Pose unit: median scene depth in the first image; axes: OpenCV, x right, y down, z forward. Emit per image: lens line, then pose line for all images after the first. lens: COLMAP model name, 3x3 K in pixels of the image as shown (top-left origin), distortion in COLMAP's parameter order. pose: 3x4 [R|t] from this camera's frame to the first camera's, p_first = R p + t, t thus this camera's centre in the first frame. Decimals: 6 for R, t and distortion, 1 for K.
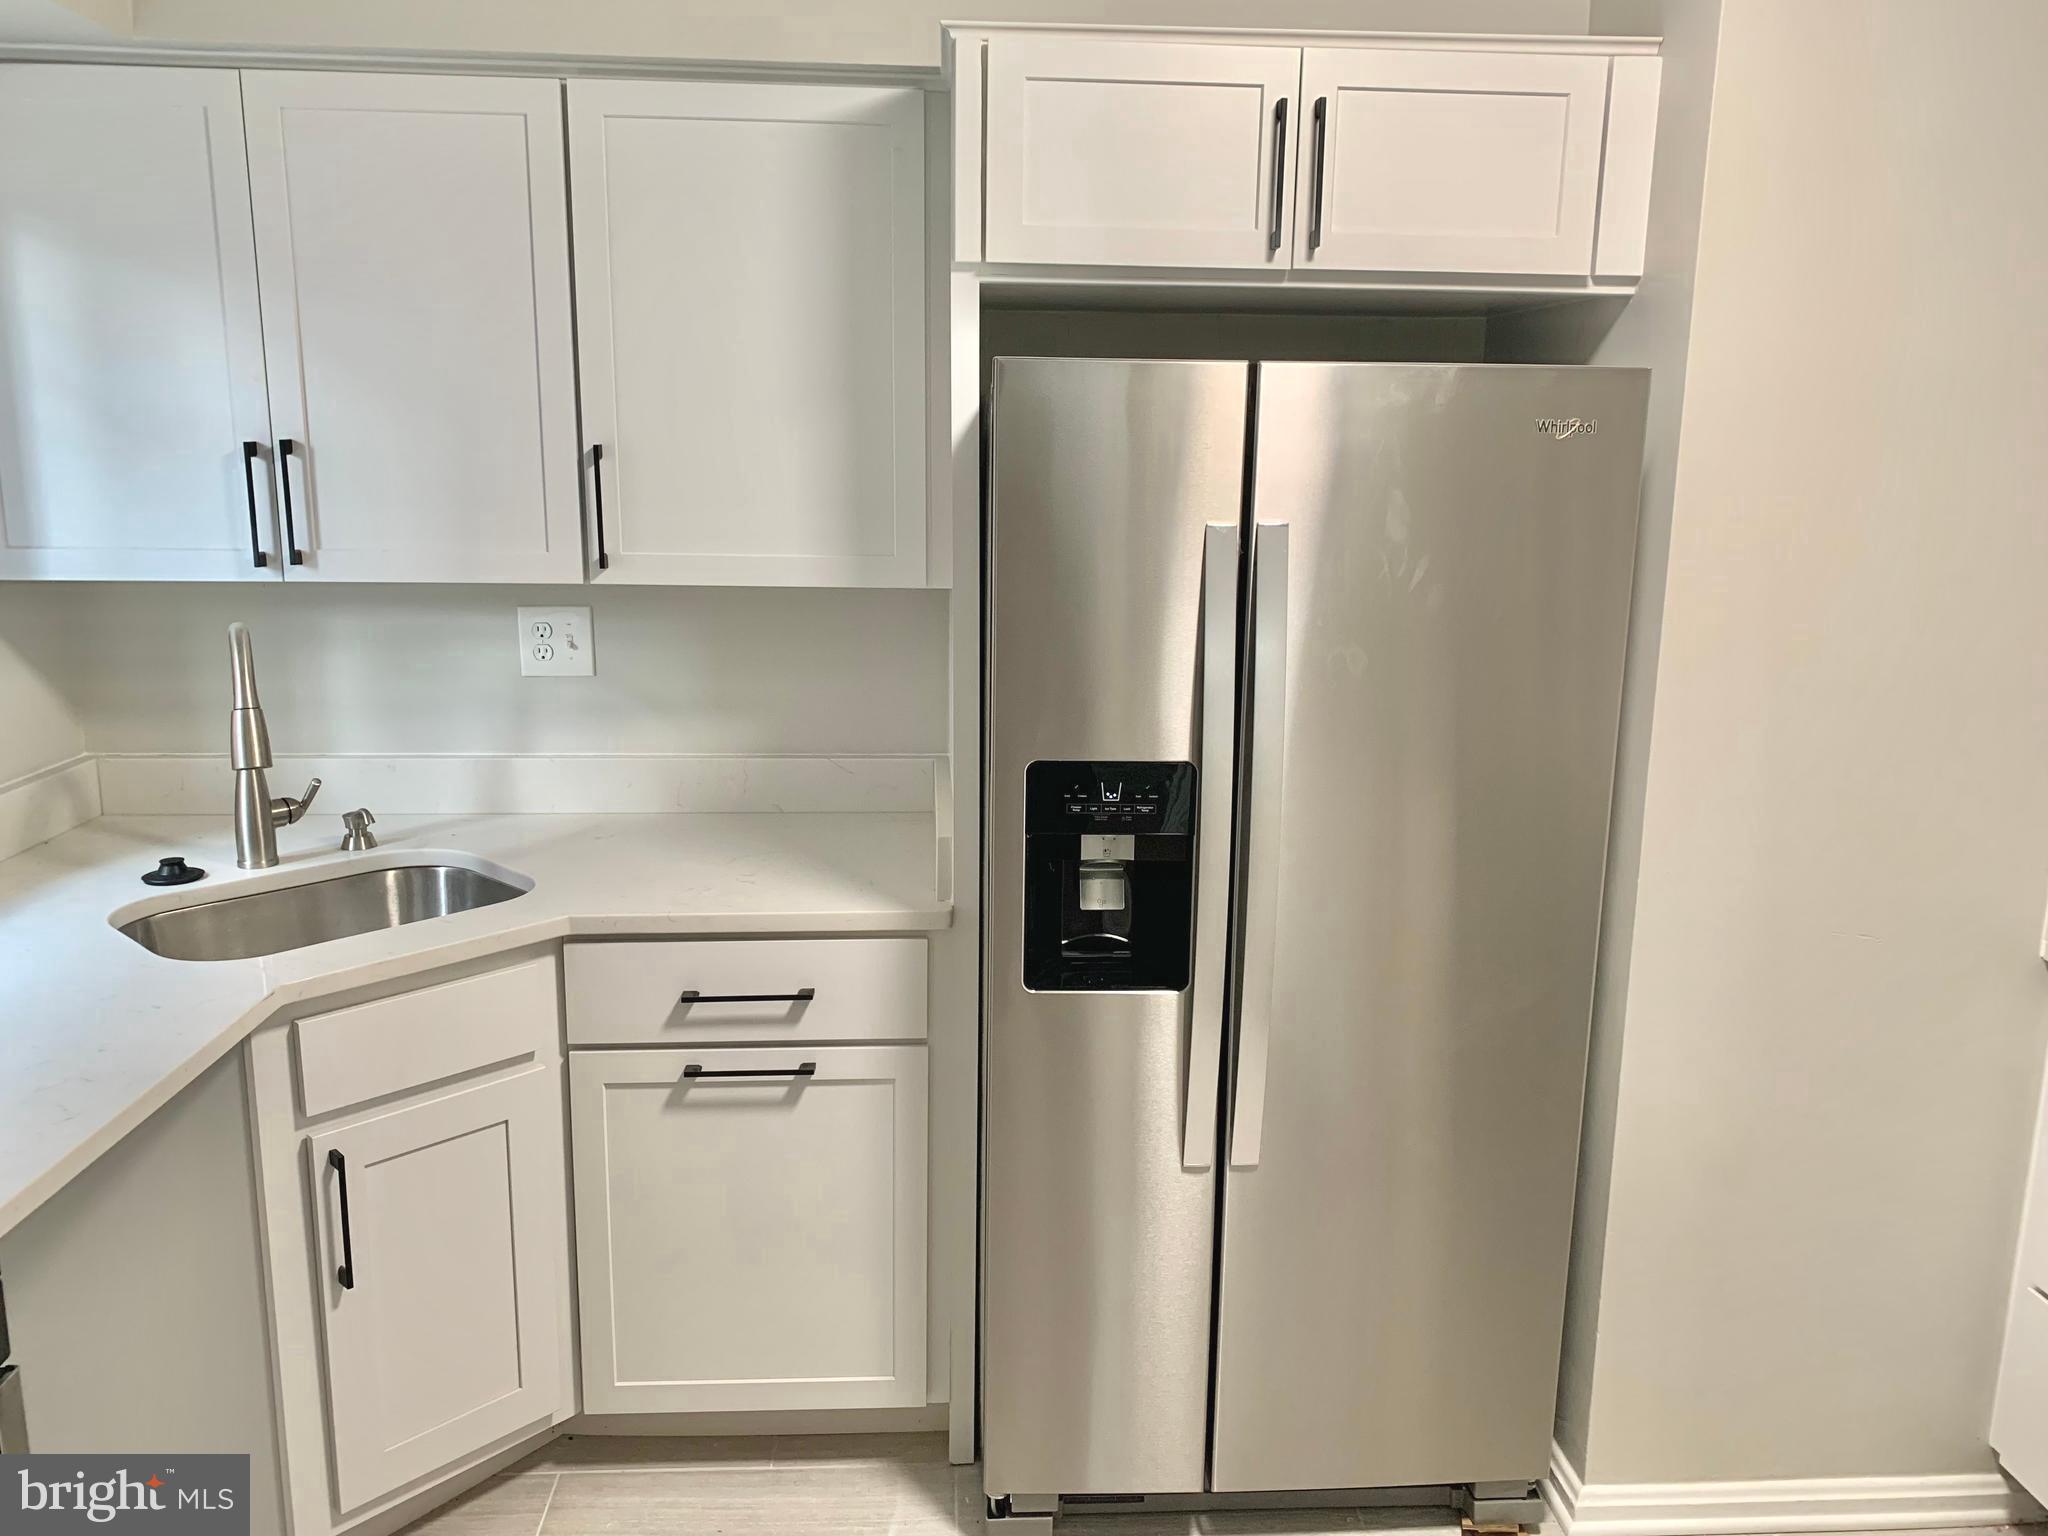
lens RADIAL K [[1563.8, 0, 1097.0], [0, 1563.8, 758.2], [0, 0, 1]] dist [0.036808, -0.042639]
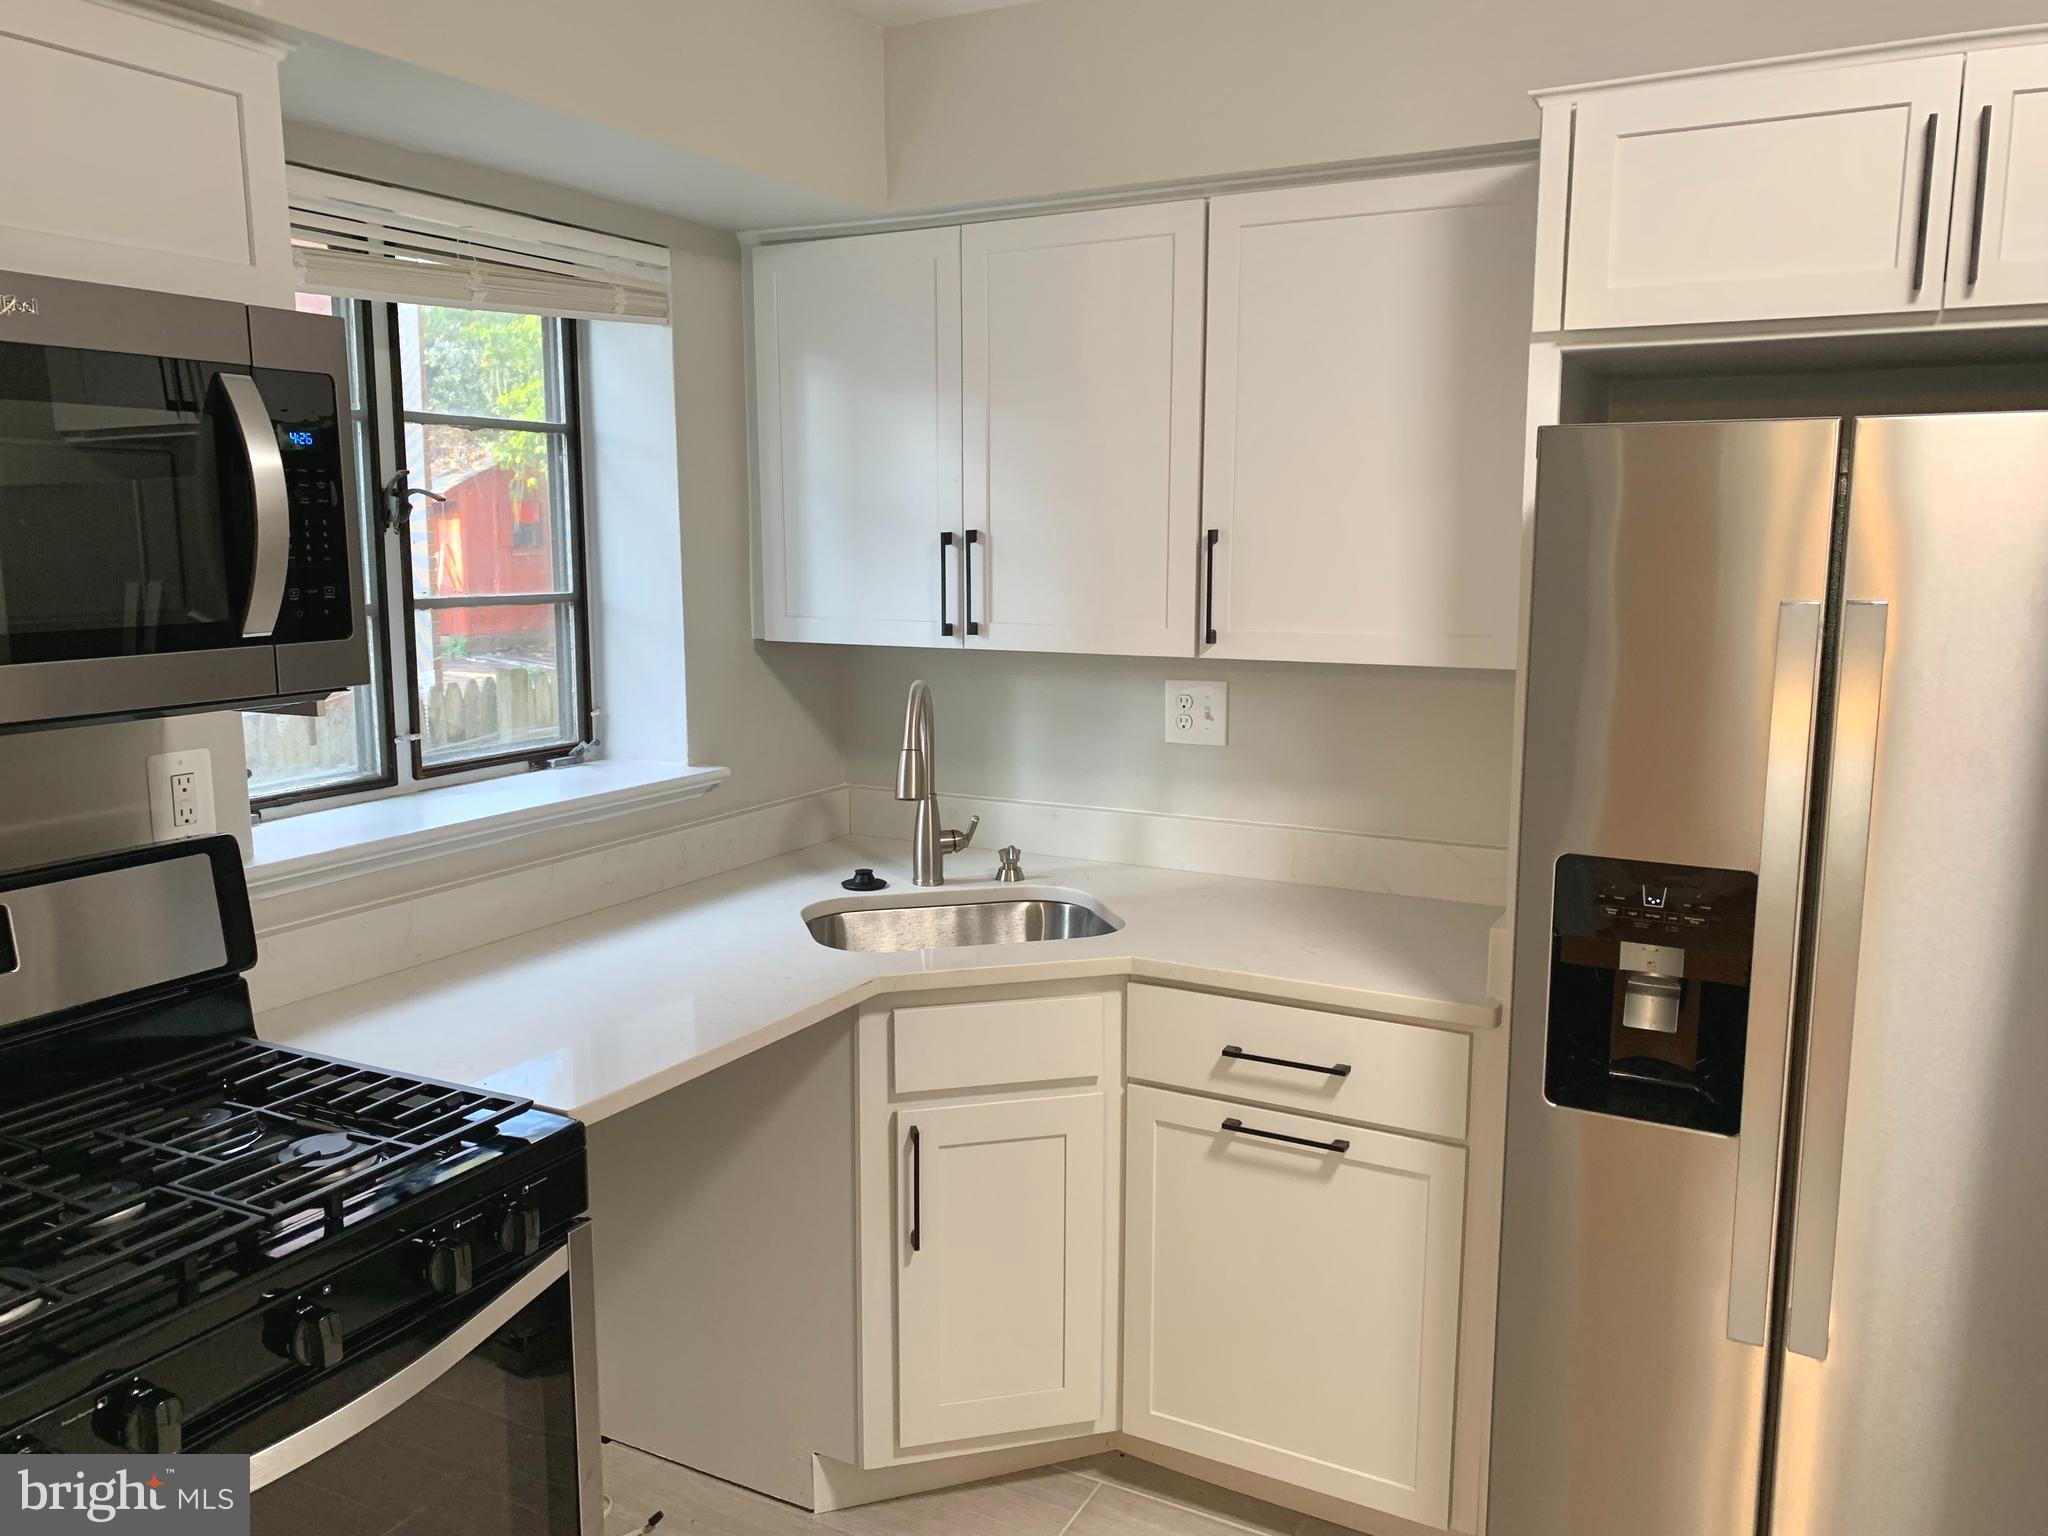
lens RADIAL K [[1563.8, 0, 994.8], [0, 1563.8, 760.1], [0, 0, 1]] dist [0.036808, -0.042639]
pose [[0.840613, 0.065070, -0.537714, 0.152958], [-0.097051, 0.994786, -0.031339, 0.007313], [0.532871, 0.078530, 0.842545, 0.024620]]
